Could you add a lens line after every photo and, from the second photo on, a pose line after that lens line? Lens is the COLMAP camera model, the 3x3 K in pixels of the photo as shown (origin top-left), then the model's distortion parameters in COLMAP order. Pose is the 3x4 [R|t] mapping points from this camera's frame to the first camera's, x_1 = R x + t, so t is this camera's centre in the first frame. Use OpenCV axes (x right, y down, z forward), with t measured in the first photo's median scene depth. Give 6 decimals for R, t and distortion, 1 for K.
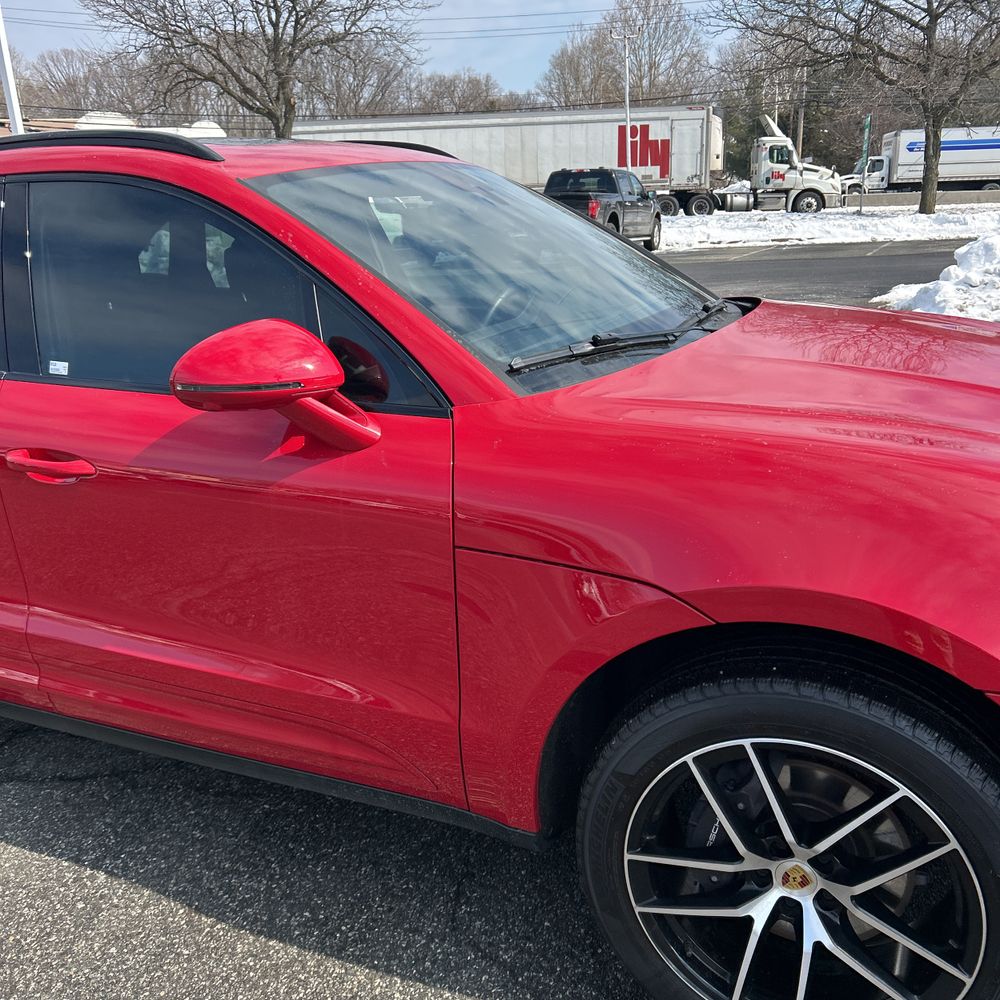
lens RADIAL K [[1003.0, 0, 495.9], [0, 1003.0, 493.6], [0, 0, 1]] dist [0.010581, 0.001353]
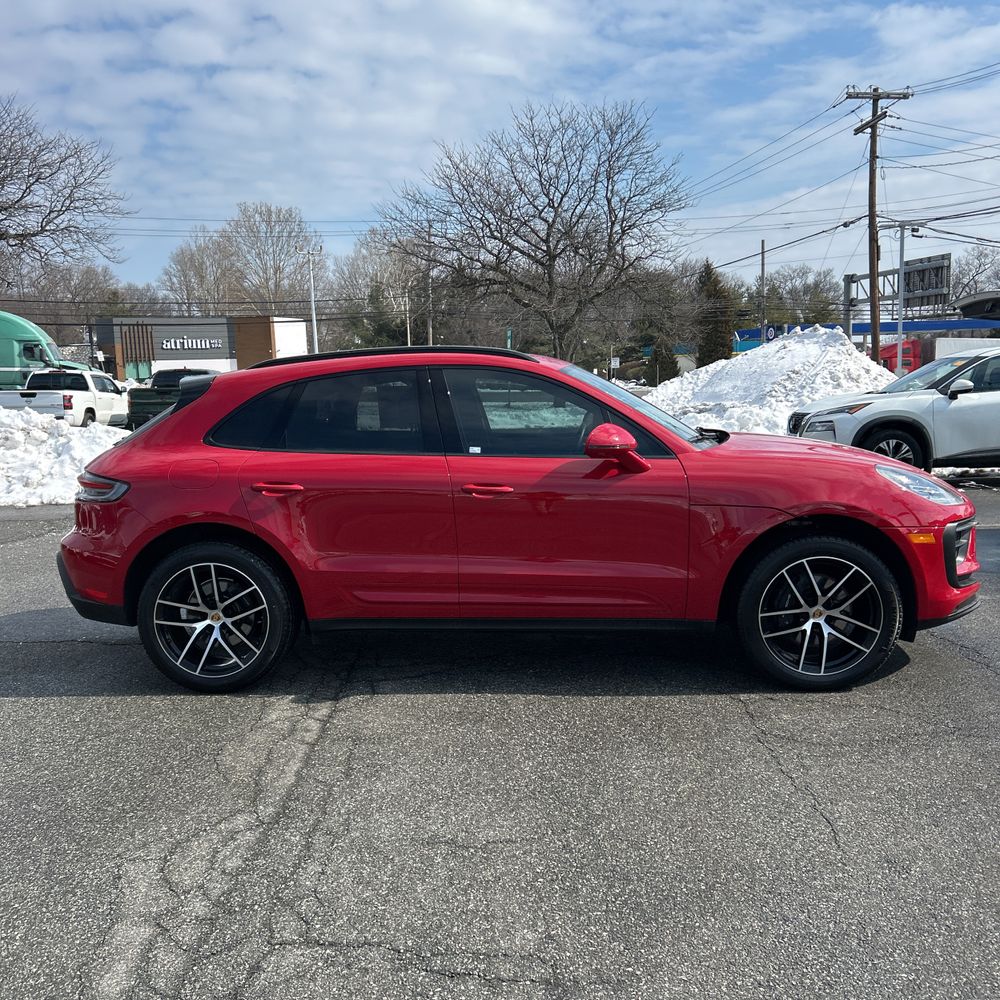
lens RADIAL K [[995.1, 0, 500.0], [0, 995.1, 500.0], [0, 0, 1]] dist [0.028962, -0.004694]
pose [[0.932643, -0.014933, 0.360491, -1.427437], [0.078368, 0.983674, -0.162002, 0.417262], [-0.352186, 0.179341, 0.918587, -1.226772]]
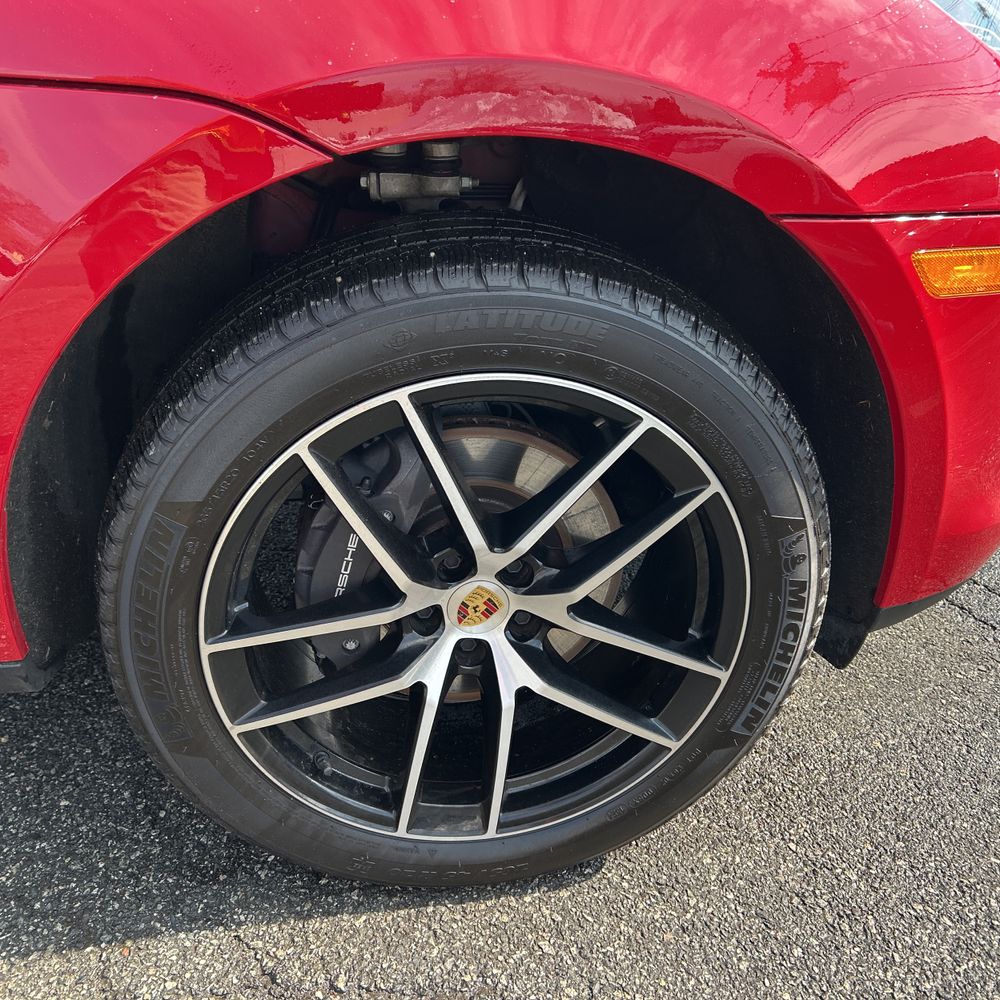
lens RADIAL K [[1003.0, 0, 495.9], [0, 1003.0, 493.6], [0, 0, 1]] dist [0.010581, 0.001353]
pose [[0.842505, -0.188225, 0.504734, -0.001664], [0.096548, 0.974559, 0.202272, 0.168942], [-0.529966, -0.121684, 0.839243, 0.428240]]
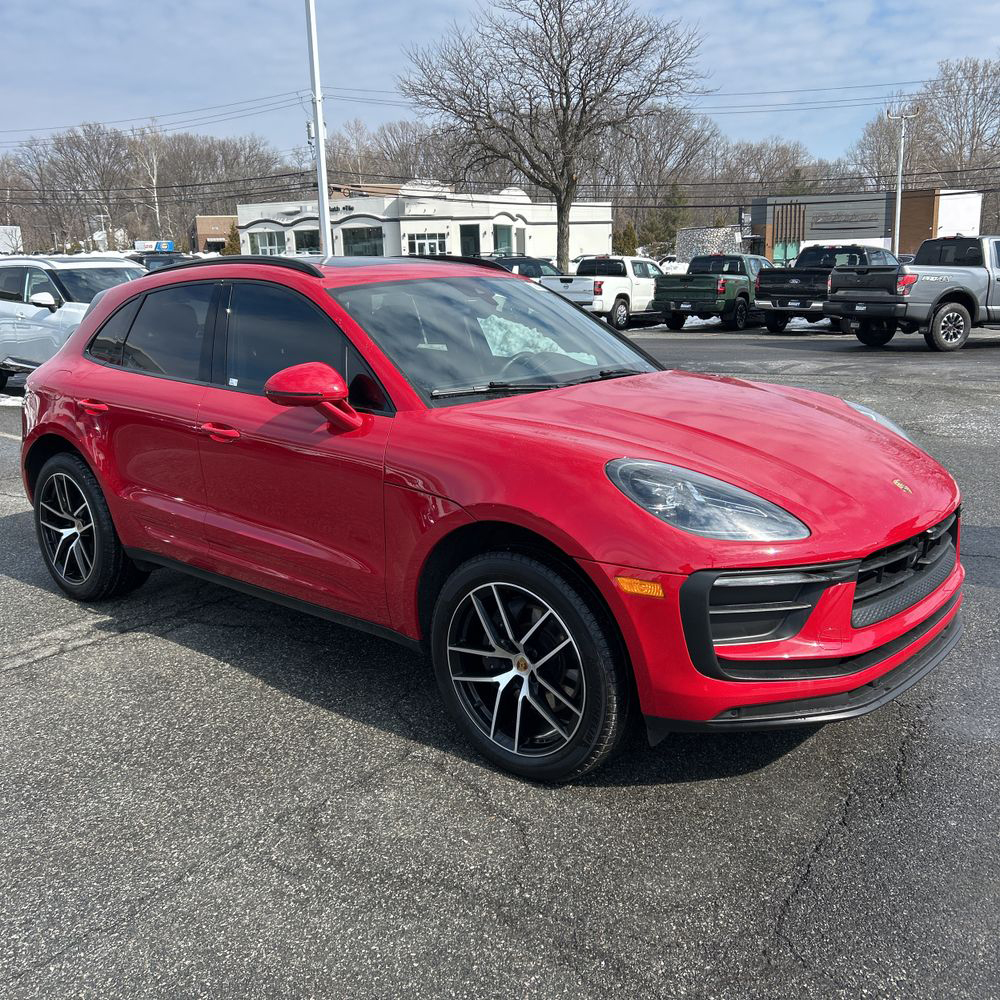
lens RADIAL K [[995.3, 0, 501.1], [0, 995.3, 485.1], [0, 0, 1]] dist [0.052361, -0.059201]
pose [[0.960877, 0.090338, -0.261828, 0.671482], [-0.107366, 0.992888, -0.051446, 0.132188], [0.255318, 0.077545, 0.963742, -0.807326]]
